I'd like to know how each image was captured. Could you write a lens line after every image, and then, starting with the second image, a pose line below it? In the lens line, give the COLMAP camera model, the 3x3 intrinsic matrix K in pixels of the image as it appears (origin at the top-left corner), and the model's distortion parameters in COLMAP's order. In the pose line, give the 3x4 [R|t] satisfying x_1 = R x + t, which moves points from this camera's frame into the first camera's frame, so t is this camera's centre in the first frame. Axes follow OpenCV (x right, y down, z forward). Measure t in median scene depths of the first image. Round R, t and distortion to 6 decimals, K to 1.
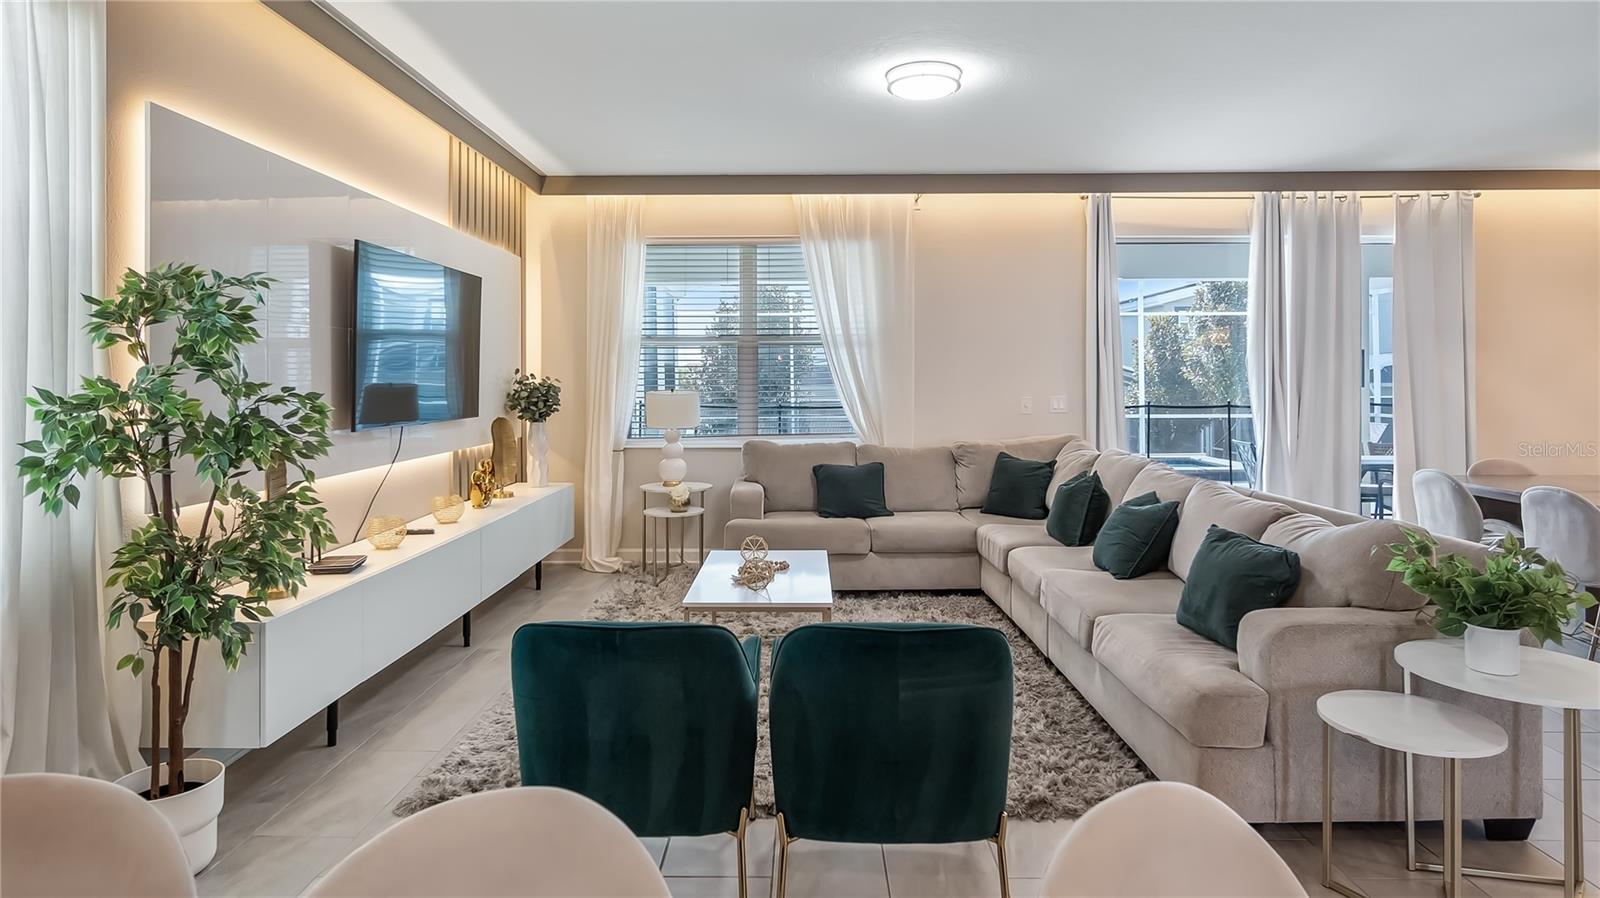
lens RADIAL K [[868.5, 0, 745.3], [0, 868.5, 450.0], [0, 0, 1]] dist [-0.004256, -0.001217]
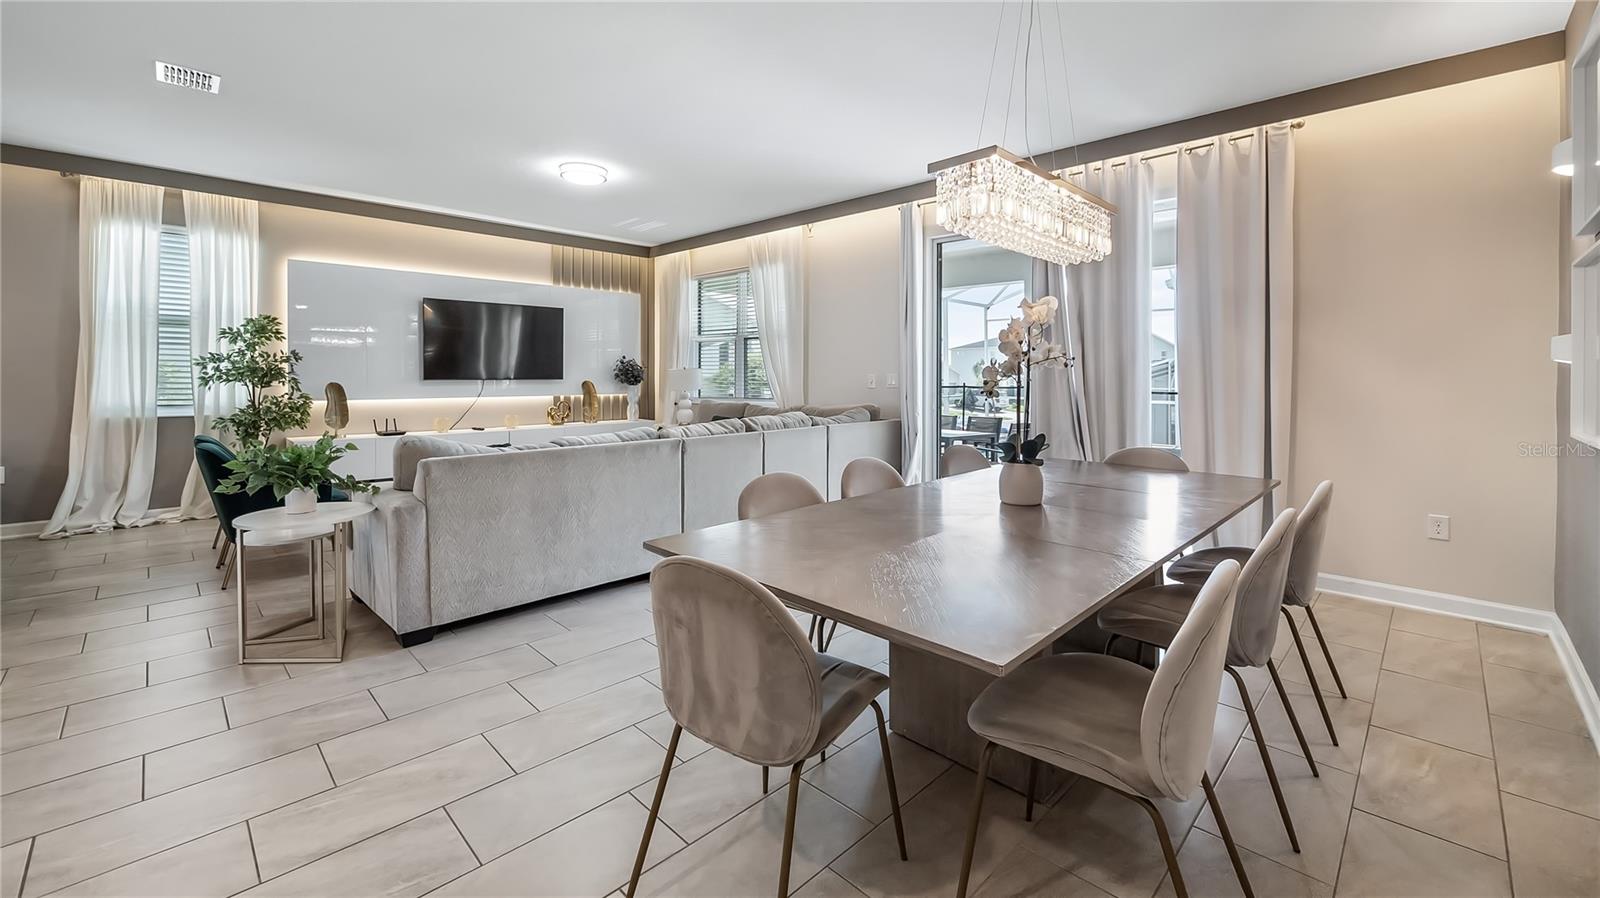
lens RADIAL K [[665.5, 0, 802.2], [0, 665.5, 380.8], [0, 0, 1]] dist [-0.000072, 0.000130]
pose [[0.745083, 0.003495, -0.666963, 1.018128], [-0.054318, 0.996983, -0.055456, 0.016366], [0.664757, 0.077548, 0.743024, 0.242680]]
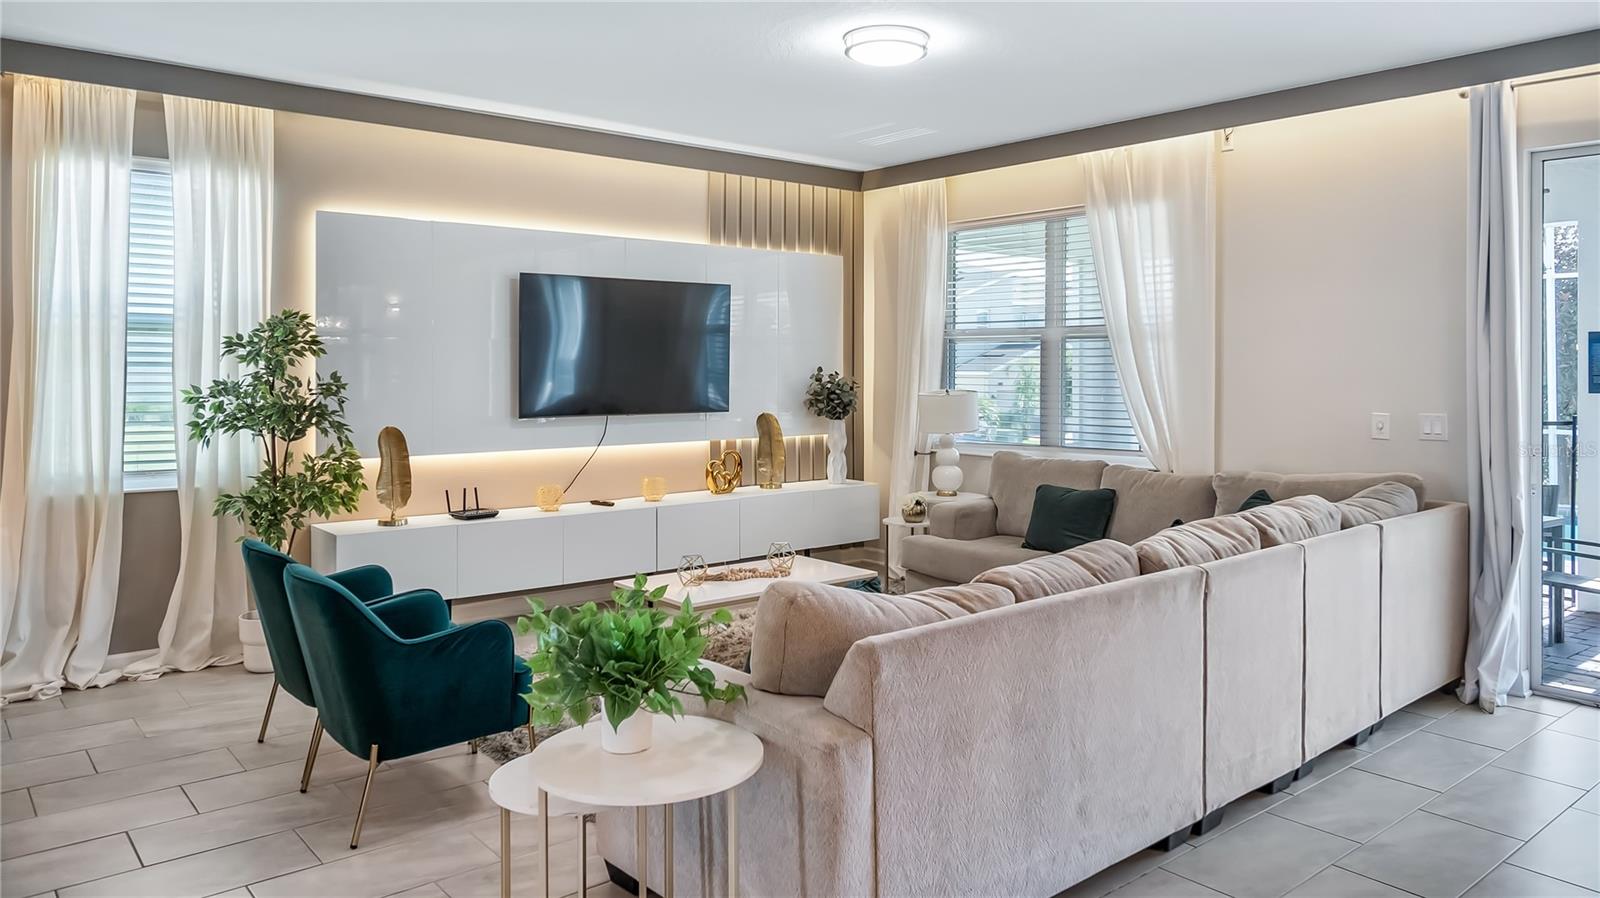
lens RADIAL K [[1108.9, 0, 804.7], [0, 1108.9, 368.2], [0, 0, 1]] dist [0.000010, 0.000614]
pose [[0.682357, -0.005283, -0.731000, 0.730344], [-0.056644, 0.996585, -0.060077, -0.014171], [0.728821, 0.082401, 0.679728, 0.118495]]
